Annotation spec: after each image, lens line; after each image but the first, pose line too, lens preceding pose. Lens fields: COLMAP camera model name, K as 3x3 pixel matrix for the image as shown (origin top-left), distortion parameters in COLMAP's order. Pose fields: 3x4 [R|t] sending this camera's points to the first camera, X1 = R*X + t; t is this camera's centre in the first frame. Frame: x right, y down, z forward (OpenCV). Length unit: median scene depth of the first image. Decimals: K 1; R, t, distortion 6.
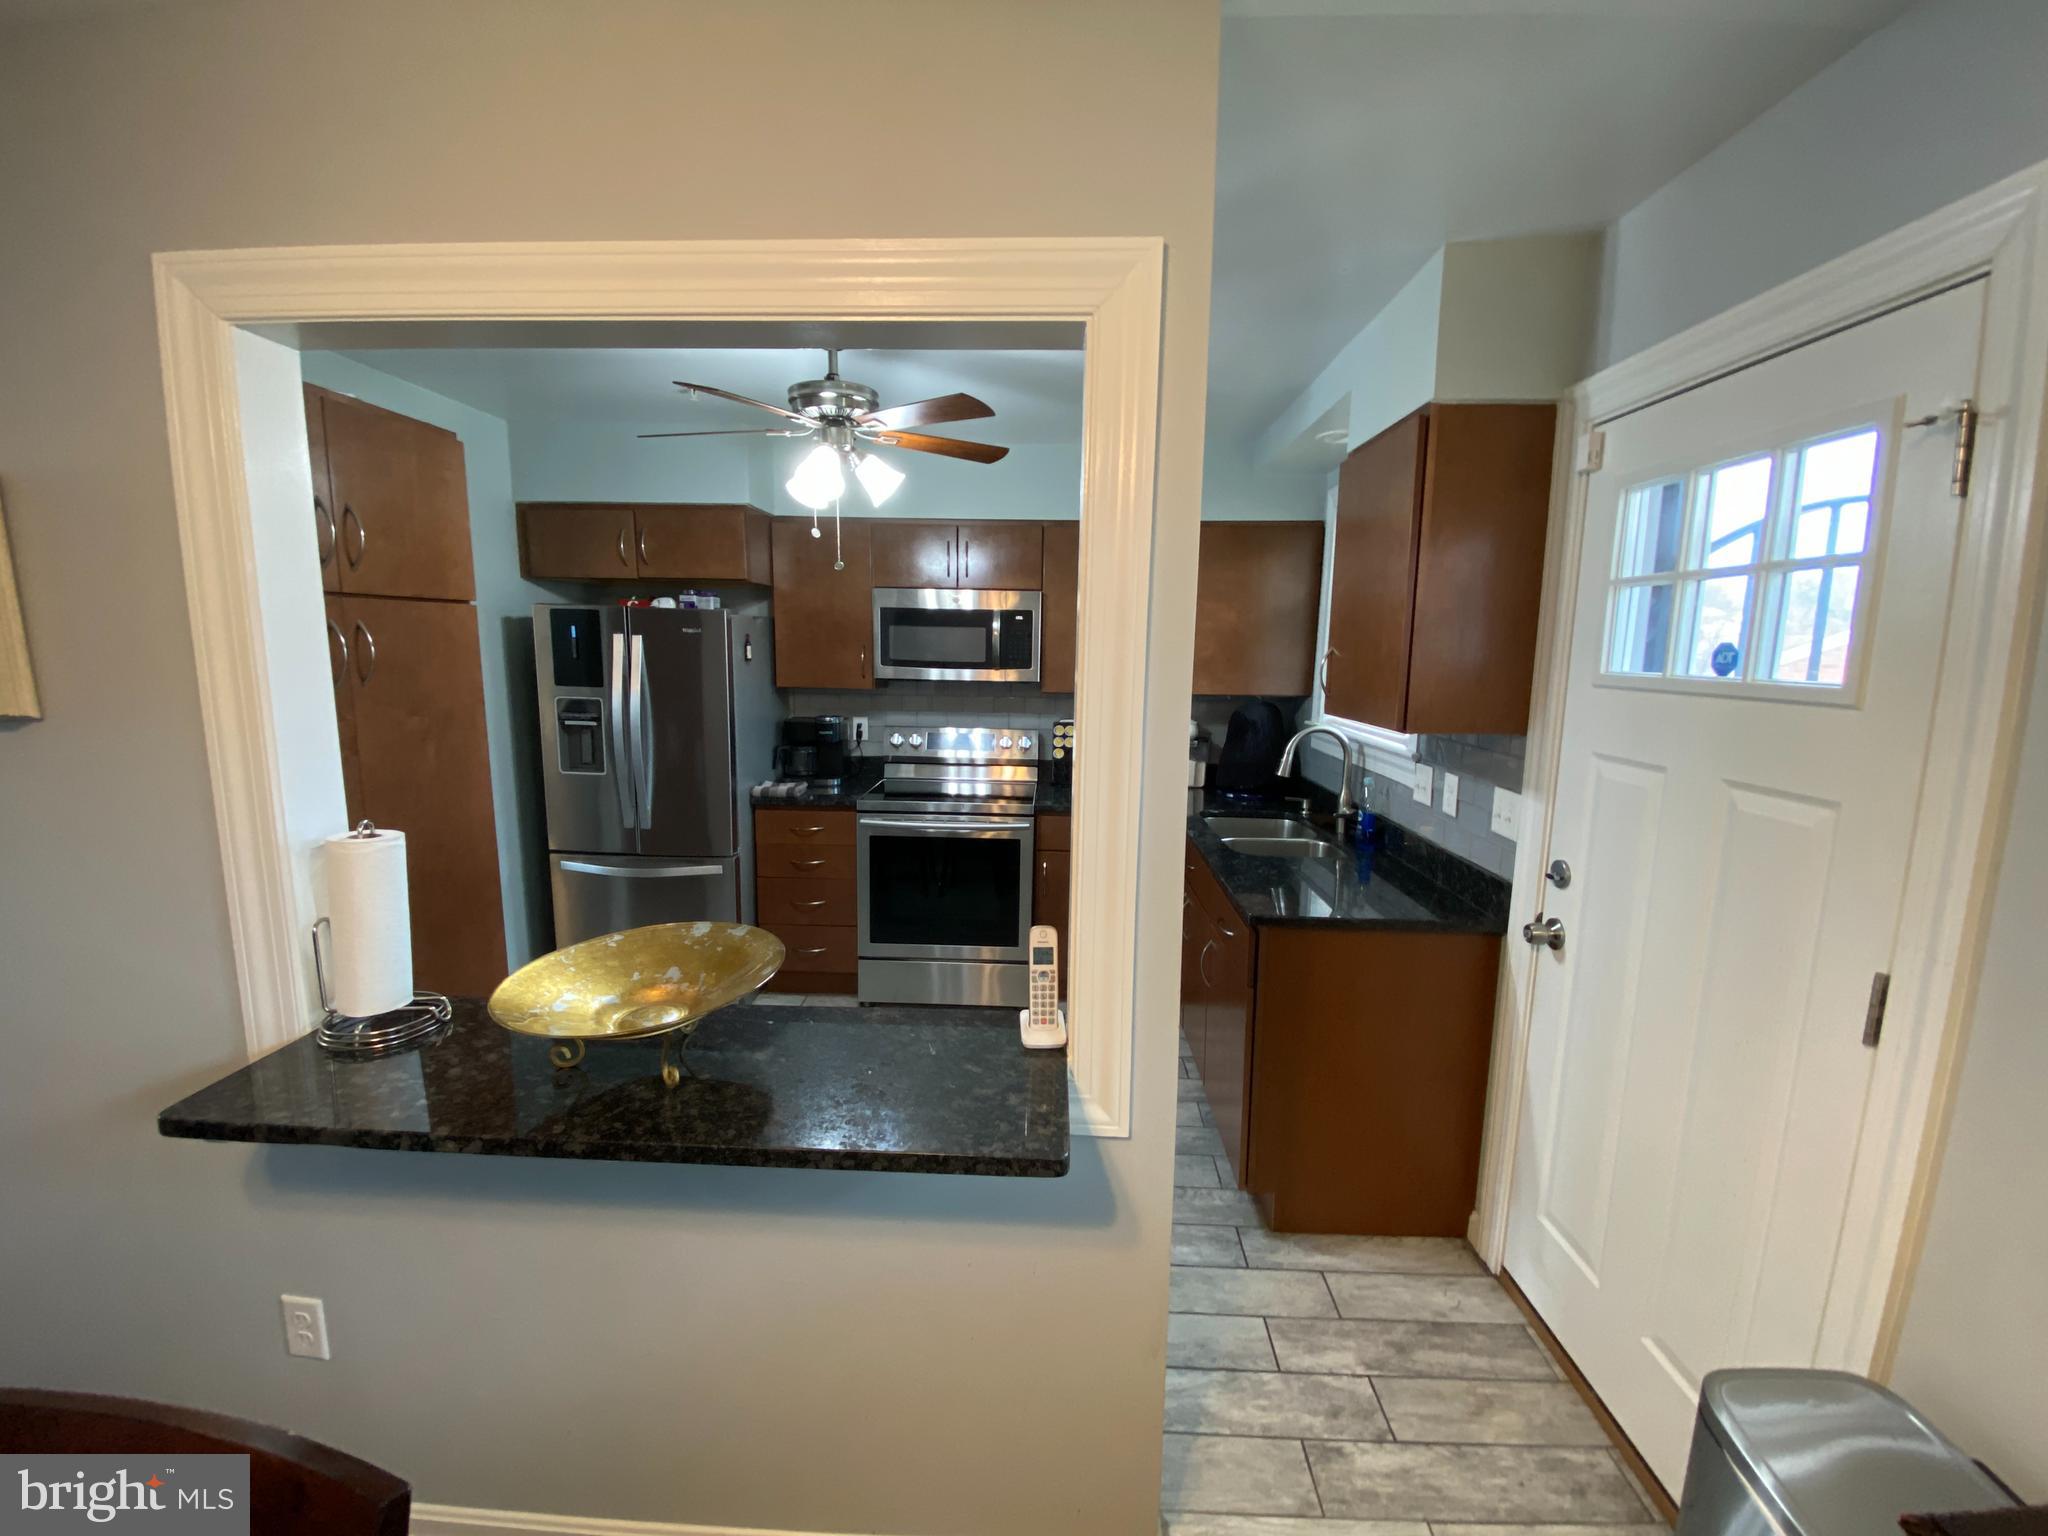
lens RADIAL K [[830.8, 0, 1023.9], [0, 830.8, 767.7], [0, 0, 1]] dist [0.035164, -0.028893]
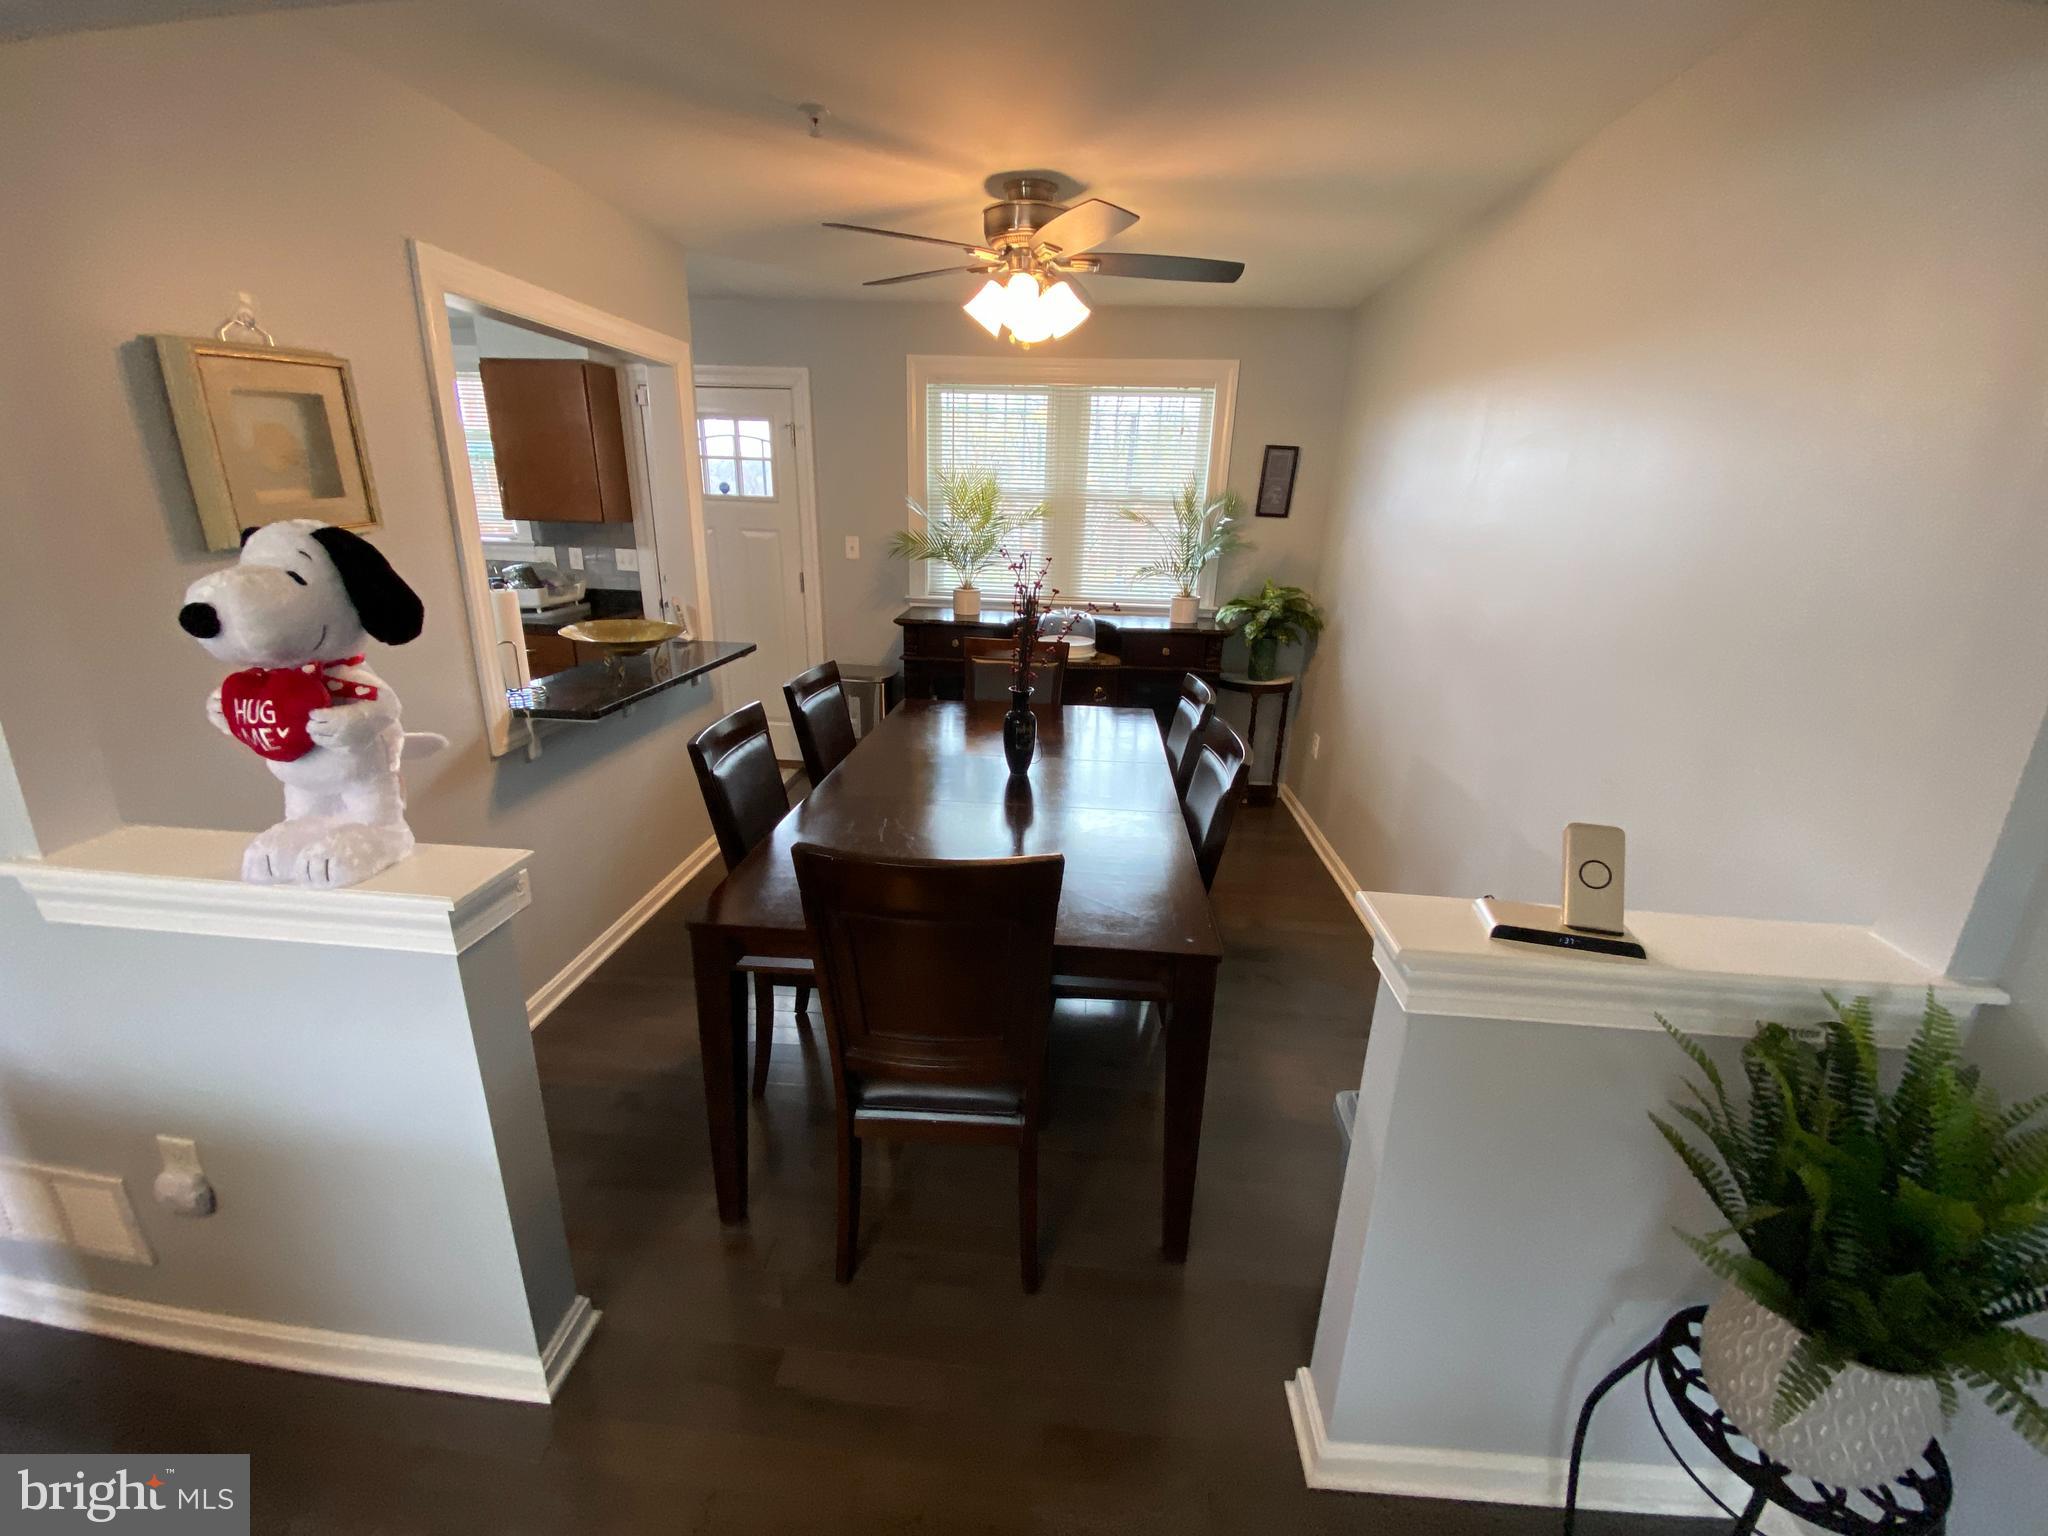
lens RADIAL K [[834.4, 0, 1022.1], [0, 834.4, 769.5], [0, 0, 1]] dist [0.028927, -0.023696]
pose [[0.043498, -0.322180, 0.945679, -1.531569], [0.121448, 0.941260, 0.315088, 0.003931], [-0.991644, 0.101145, 0.080071, -0.139520]]
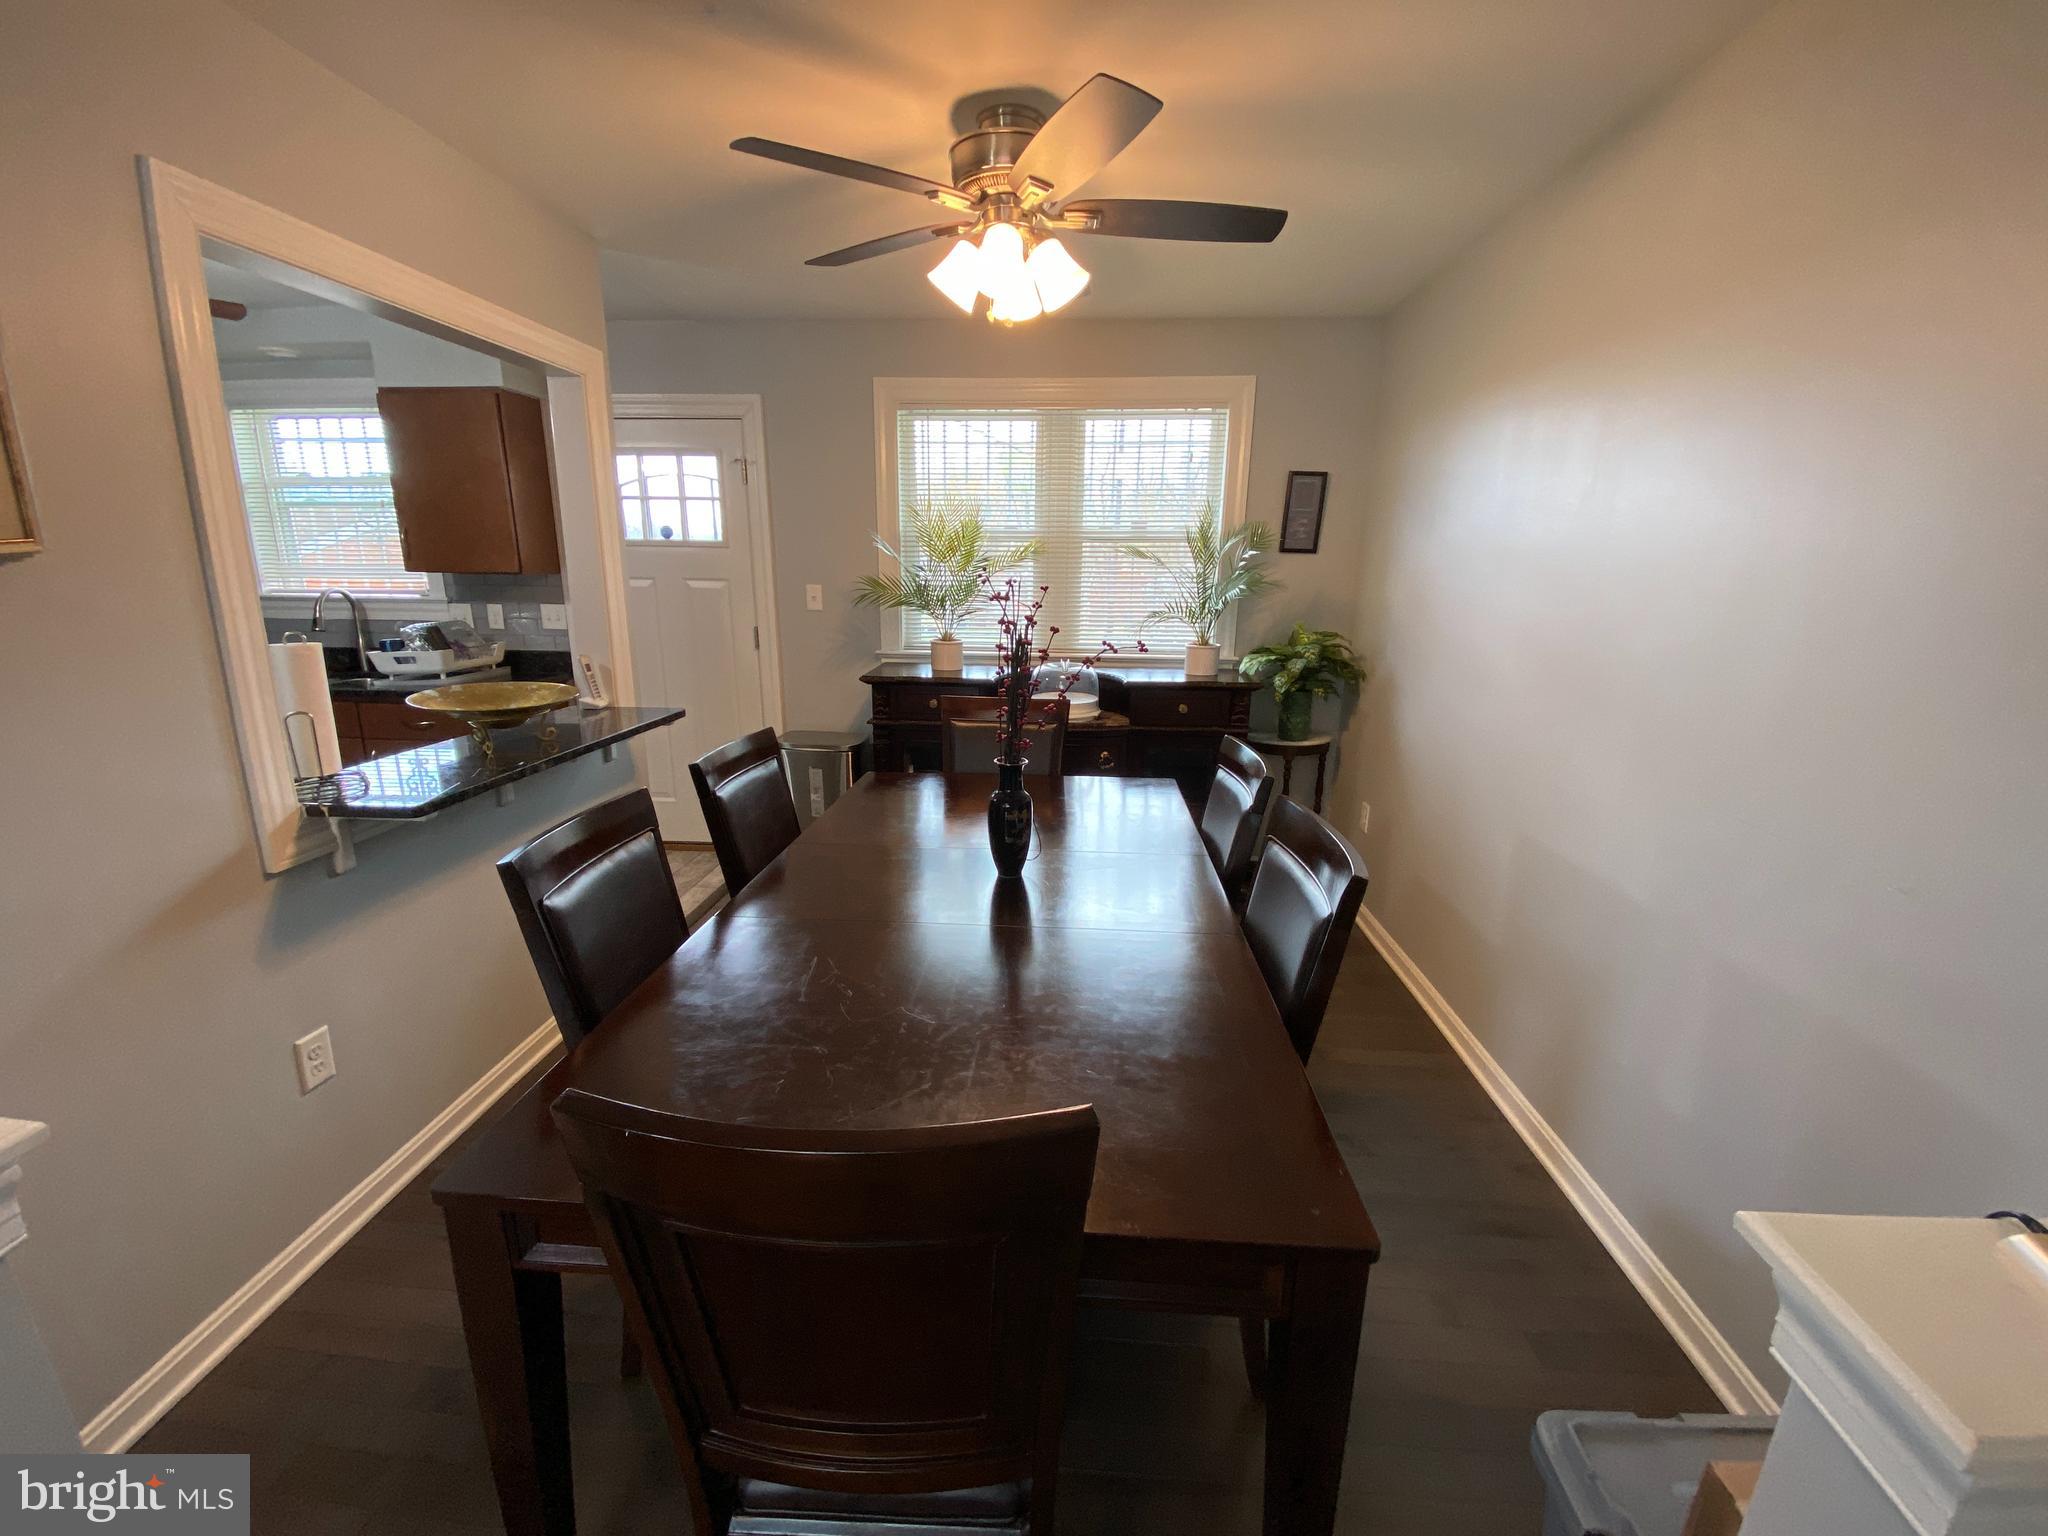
lens RADIAL K [[830.8, 0, 1023.9], [0, 830.8, 767.7], [0, 0, 1]] dist [0.035164, -0.028893]
pose [[0.028553, -0.251426, 0.967455, -1.235676], [0.138324, 0.959532, 0.245285, 0.060480], [-0.989975, 0.126819, 0.062176, -0.122719]]
